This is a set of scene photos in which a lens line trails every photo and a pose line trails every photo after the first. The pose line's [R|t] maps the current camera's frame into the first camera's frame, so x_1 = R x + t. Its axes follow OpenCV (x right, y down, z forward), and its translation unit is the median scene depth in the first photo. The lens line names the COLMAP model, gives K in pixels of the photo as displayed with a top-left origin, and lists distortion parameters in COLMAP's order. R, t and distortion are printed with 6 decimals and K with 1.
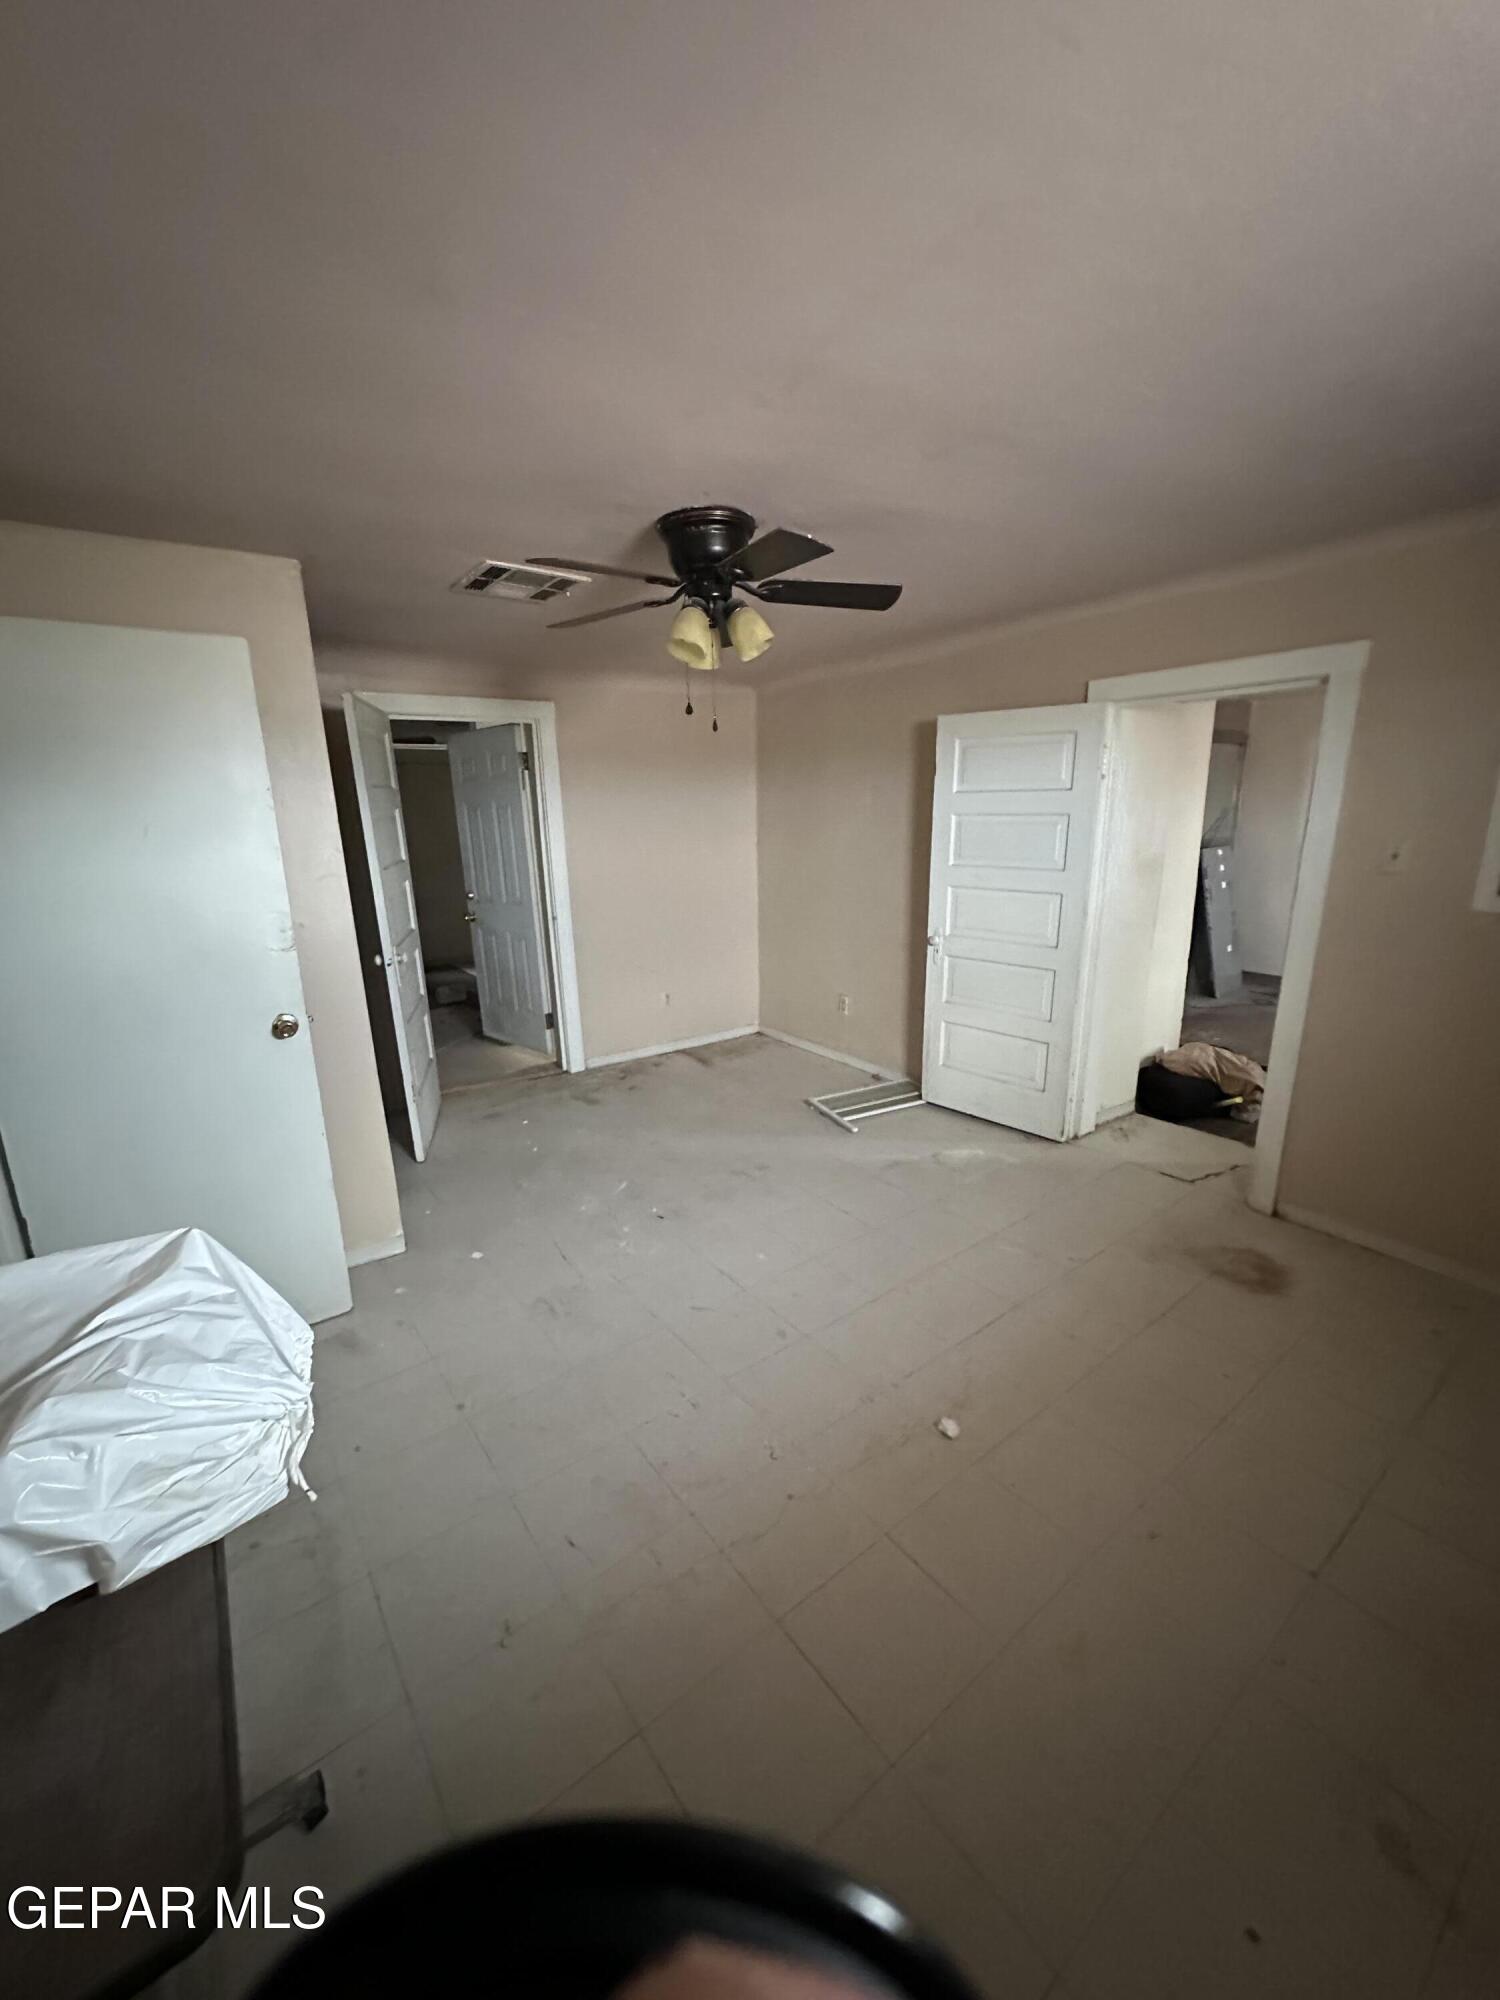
lens RADIAL K [[822.4, 0, 750.0], [0, 822.4, 1000.0], [0, 0, 1]] dist [-0.000181, 0.000040]
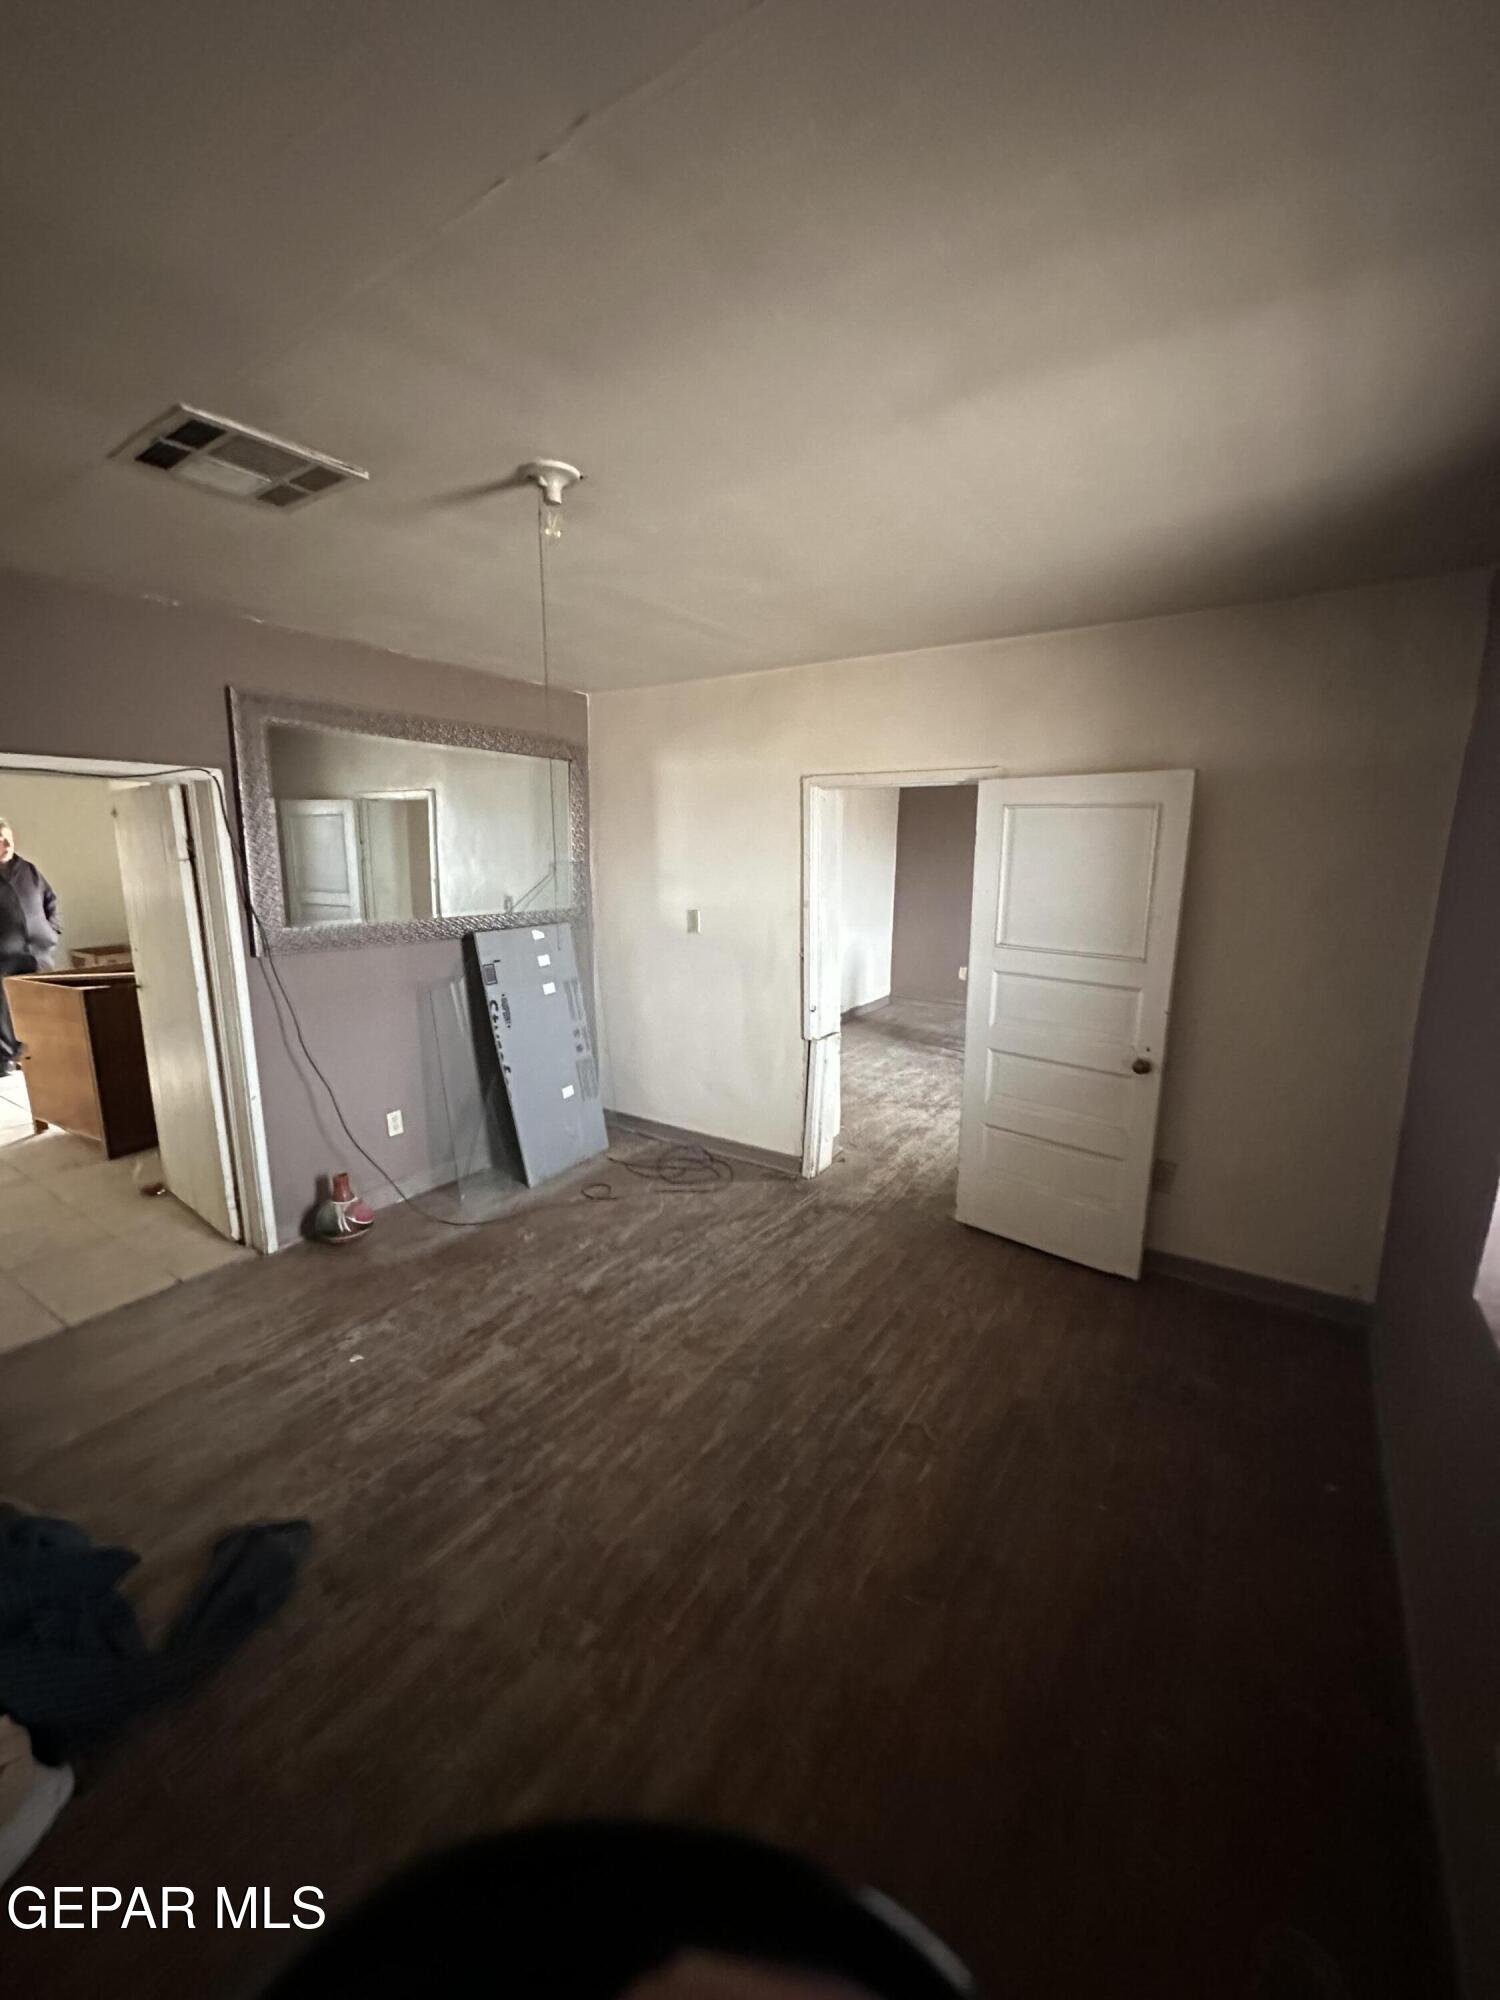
lens RADIAL K [[799.7, 0, 750.0], [0, 799.7, 1000.0], [0, 0, 1]] dist [0.000857, 0.000235]
pose [[0.933116, -0.044134, 0.356856, 0.806899], [0.059400, 0.997724, -0.031928, -0.166821], [-0.354635, 0.050989, 0.933614, 0.644376]]
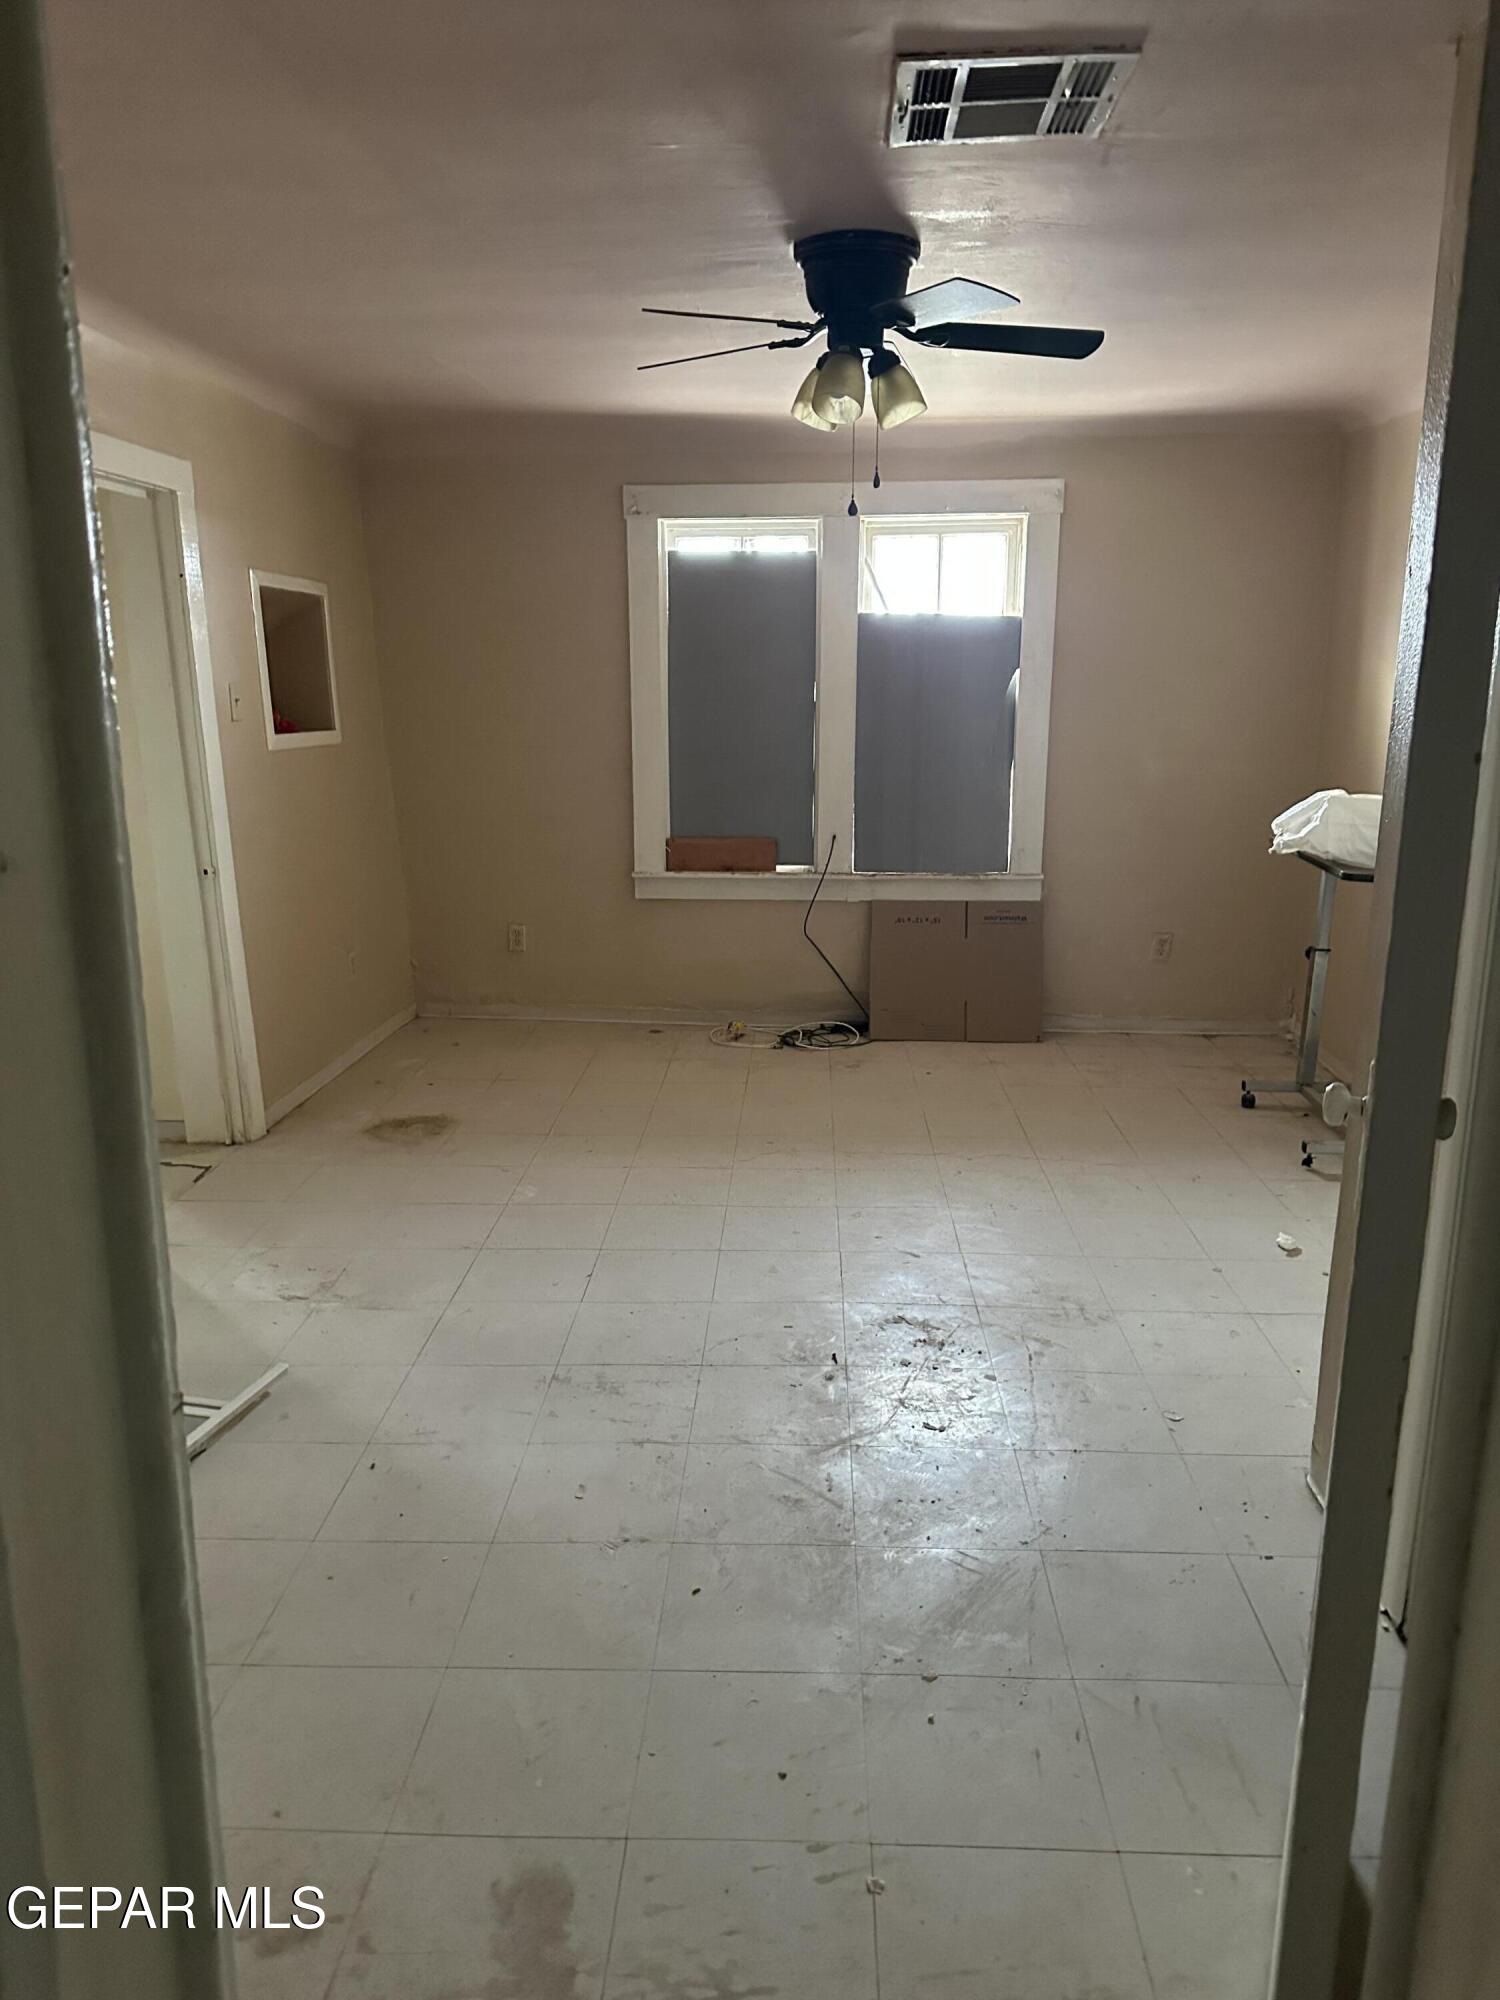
lens RADIAL K [[1419.6, 0, 750.0], [0, 1419.6, 1000.0], [0, 0, 1]] dist [0.000181, -0.000044]
pose [[-0.777931, -0.117045, 0.617352, -0.488557], [0.165077, 0.909916, 0.380528, -0.256570], [-0.606278, 0.397936, -0.688531, 1.261690]]
